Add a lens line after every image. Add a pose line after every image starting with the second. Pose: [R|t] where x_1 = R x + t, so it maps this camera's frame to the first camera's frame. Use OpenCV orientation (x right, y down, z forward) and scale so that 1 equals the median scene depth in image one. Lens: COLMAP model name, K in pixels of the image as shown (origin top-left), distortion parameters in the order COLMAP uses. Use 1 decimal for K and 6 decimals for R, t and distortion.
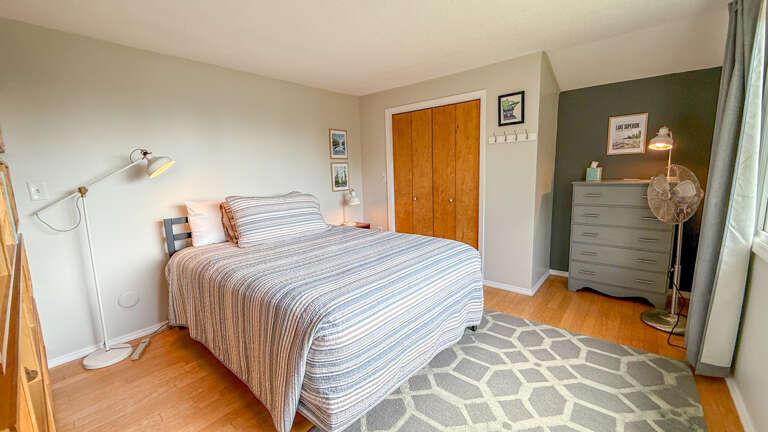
lens RADIAL K [[307.7, 0, 384.1], [0, 307.7, 217.6], [0, 0, 1]] dist [-0.001752, -0.000745]
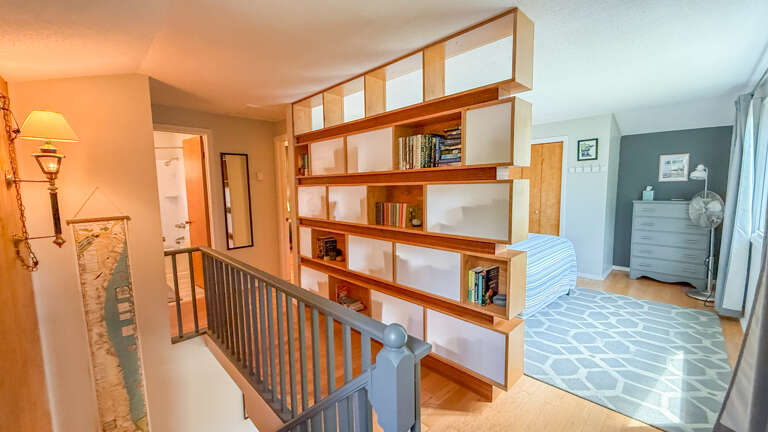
lens RADIAL K [[307.7, 0, 383.9], [0, 307.7, 216.1], [0, 0, 1]] dist [-0.001752, -0.000745]
pose [[0.995392, 0.026123, -0.092266, -0.408834], [-0.030881, 0.998245, -0.050527, 0.065148], [0.090784, 0.053144, 0.994452, -0.524759]]
